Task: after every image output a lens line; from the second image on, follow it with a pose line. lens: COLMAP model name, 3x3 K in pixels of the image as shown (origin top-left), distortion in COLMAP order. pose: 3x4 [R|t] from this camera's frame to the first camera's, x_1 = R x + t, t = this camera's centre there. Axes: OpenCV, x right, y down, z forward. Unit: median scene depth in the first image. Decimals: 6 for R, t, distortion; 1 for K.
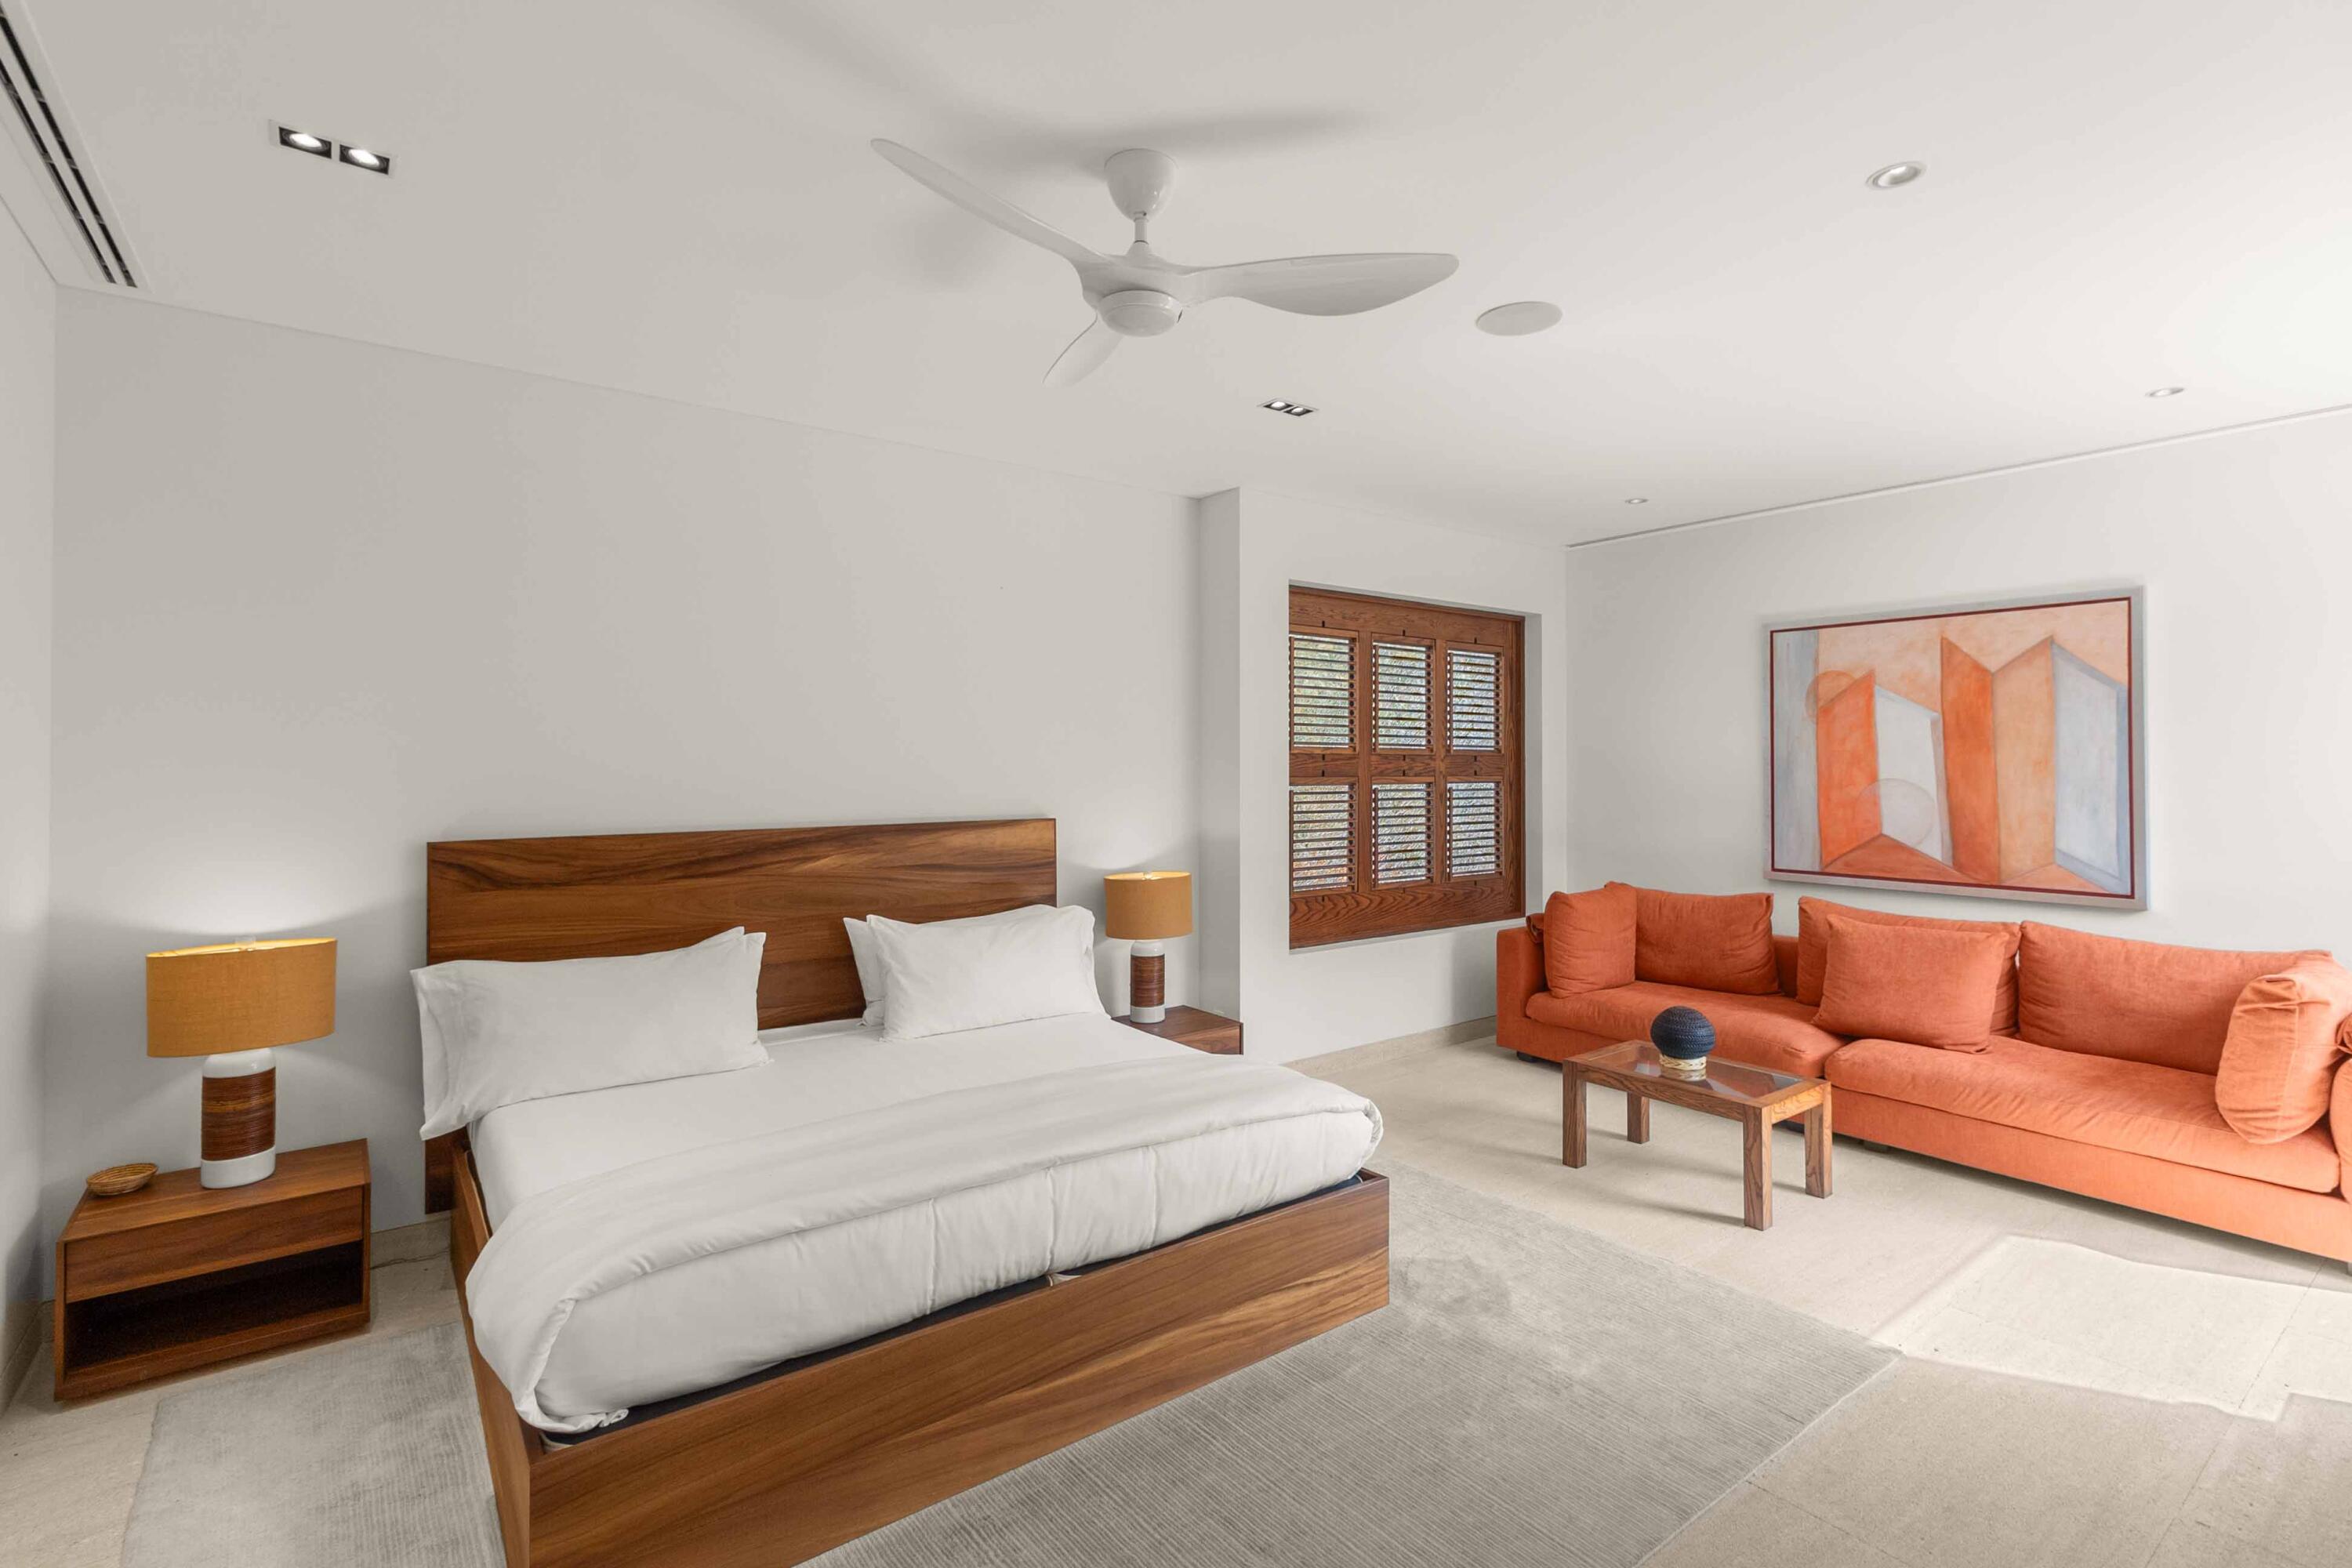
lens RADIAL K [[1096.5, 0, 1186.7], [0, 1096.5, 764.5], [0, 0, 1]] dist [0.001655, 0.001324]
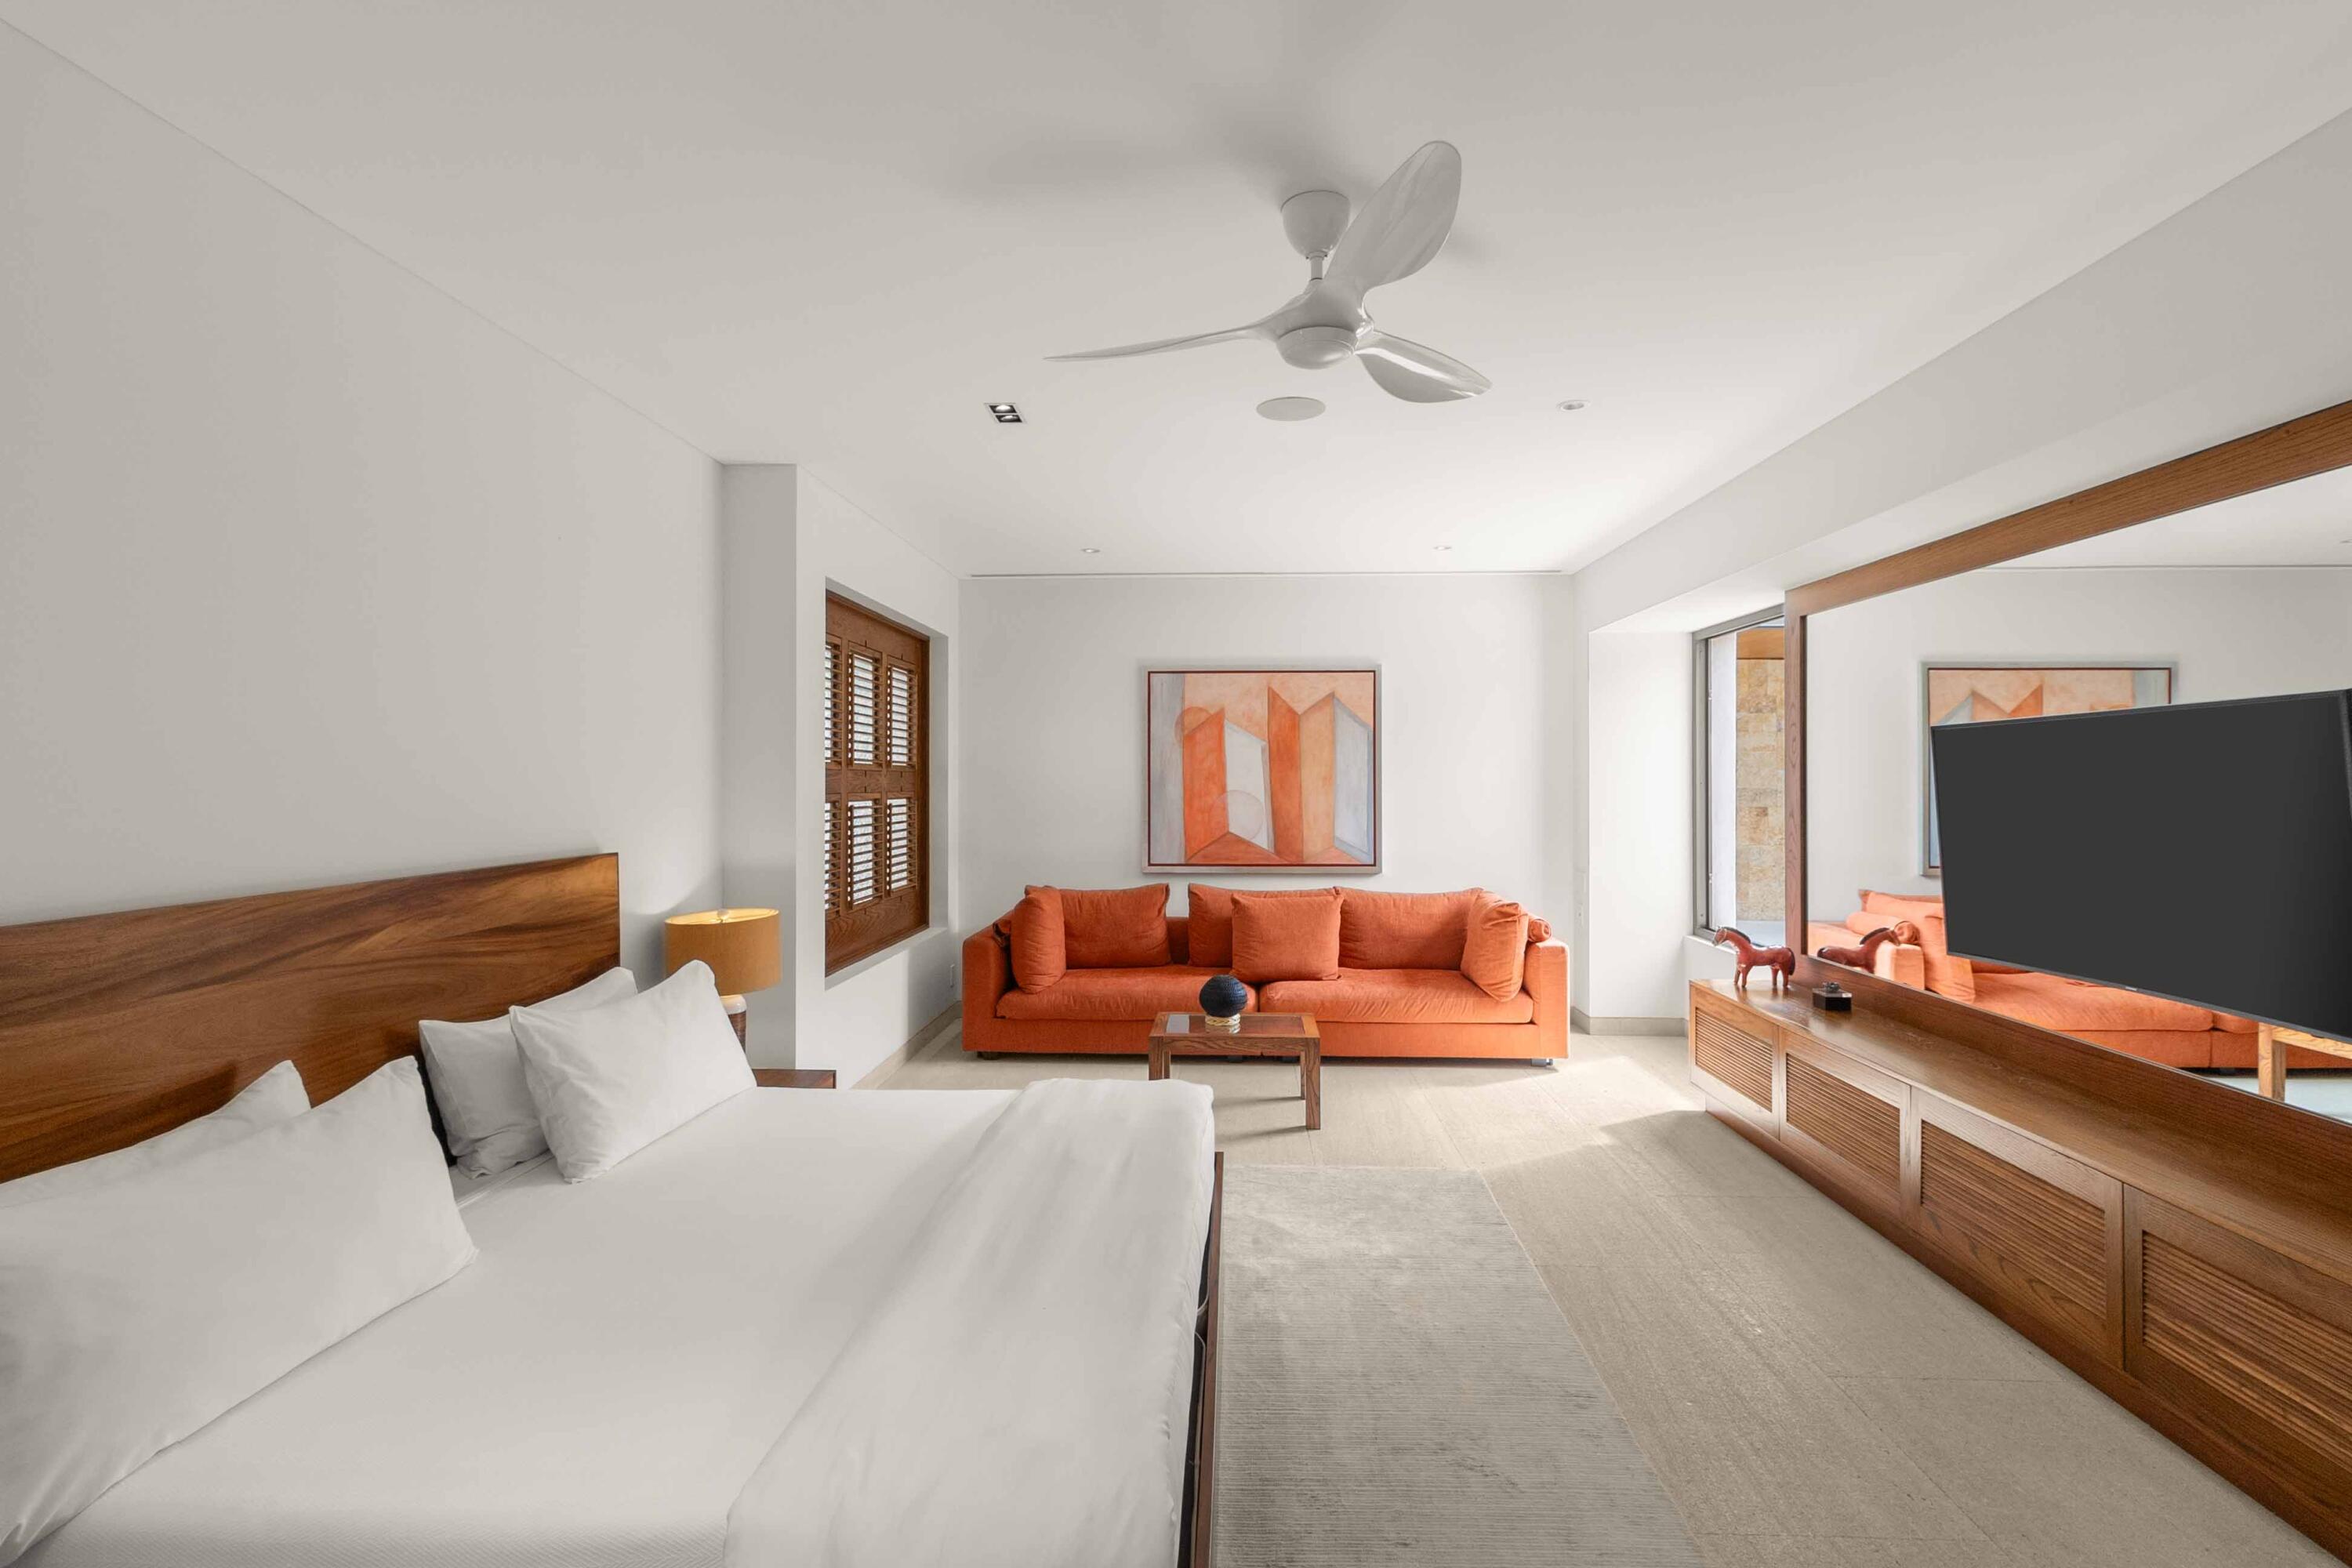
lens RADIAL K [[1096.5, 0, 1187.3], [0, 1096.5, 787.4], [0, 0, 1]] dist [0.001655, 0.001324]
pose [[0.634726, -0.007512, 0.772700, -0.446587], [0.001858, 0.999965, 0.008195, -0.001652], [-0.772735, -0.003766, 0.634718, 0.207010]]
